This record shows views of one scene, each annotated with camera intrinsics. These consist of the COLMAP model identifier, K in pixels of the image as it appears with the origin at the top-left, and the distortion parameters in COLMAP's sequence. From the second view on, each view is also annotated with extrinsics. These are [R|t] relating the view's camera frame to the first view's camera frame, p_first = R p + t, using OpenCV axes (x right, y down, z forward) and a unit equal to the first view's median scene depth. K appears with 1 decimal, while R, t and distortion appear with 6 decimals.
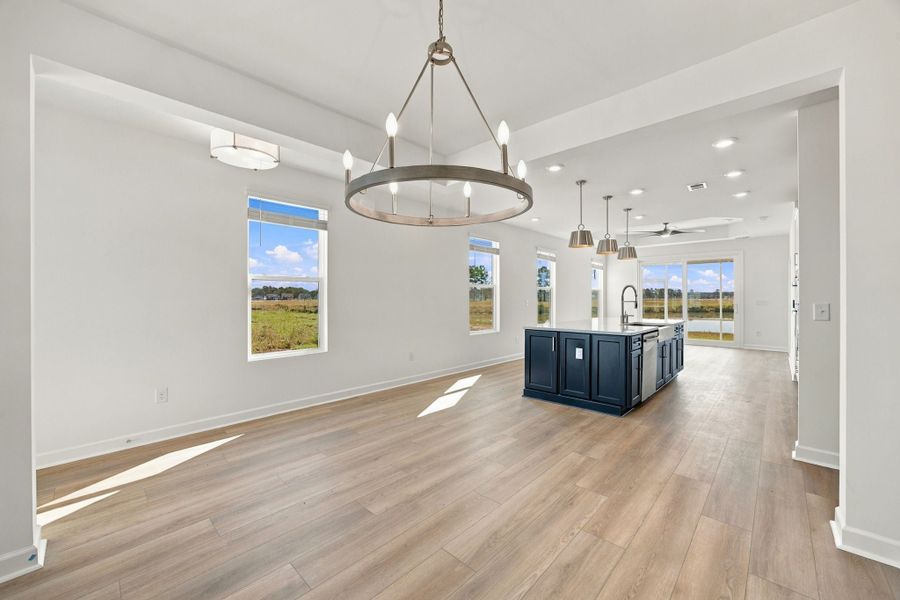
lens RADIAL K [[349.8, 0, 454.0], [0, 349.8, 301.4], [0, 0, 1]] dist [-0.011364, 0.000186]
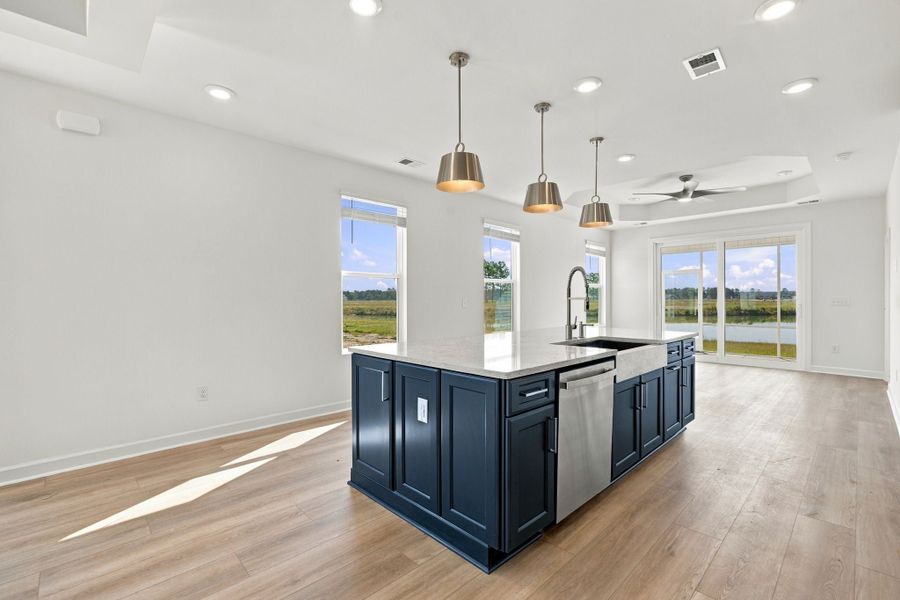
lens RADIAL K [[393.9, 0, 452.4], [0, 393.9, 304.3], [0, 0, 1]] dist [-0.010019, 0.000547]
pose [[0.998543, -0.002057, -0.053914, 0.377910], [0.002259, 0.999991, 0.003697, 0.007509], [0.053906, -0.003814, 0.998539, 0.433092]]
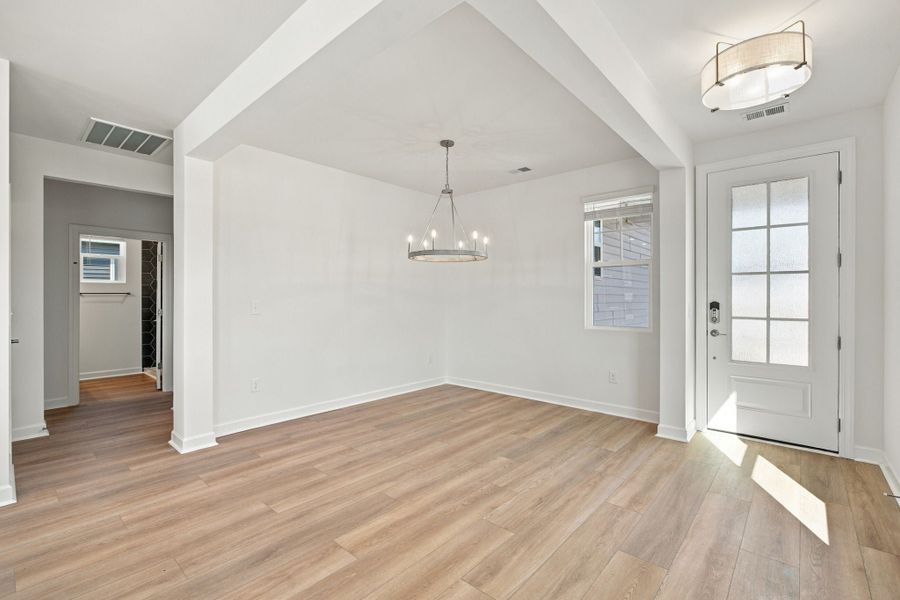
lens RADIAL K [[400.9, 0, 450.0], [0, 400.9, 300.0], [0, 0, 1]] dist [-0.003255, -0.000056]
pose [[-0.999586, 0.000692, -0.028766, 0.007600], [0.000358, 0.999933, 0.011606, -0.009626], [0.028772, 0.011591, -0.999519, 1.159380]]
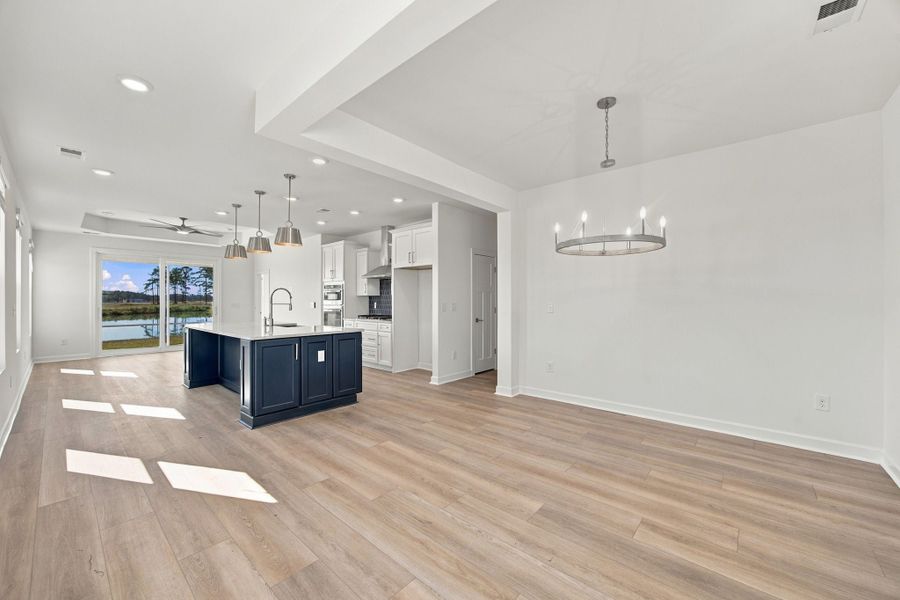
lens RADIAL K [[349.8, 0, 454.0], [0, 349.8, 301.4], [0, 0, 1]] dist [-0.011364, 0.000186]
pose [[-0.037917, 0.004265, 0.999272, -0.570978], [0.008861, 0.999953, -0.003931, 0.001738], [-0.999242, 0.008705, -0.037953, 0.588909]]
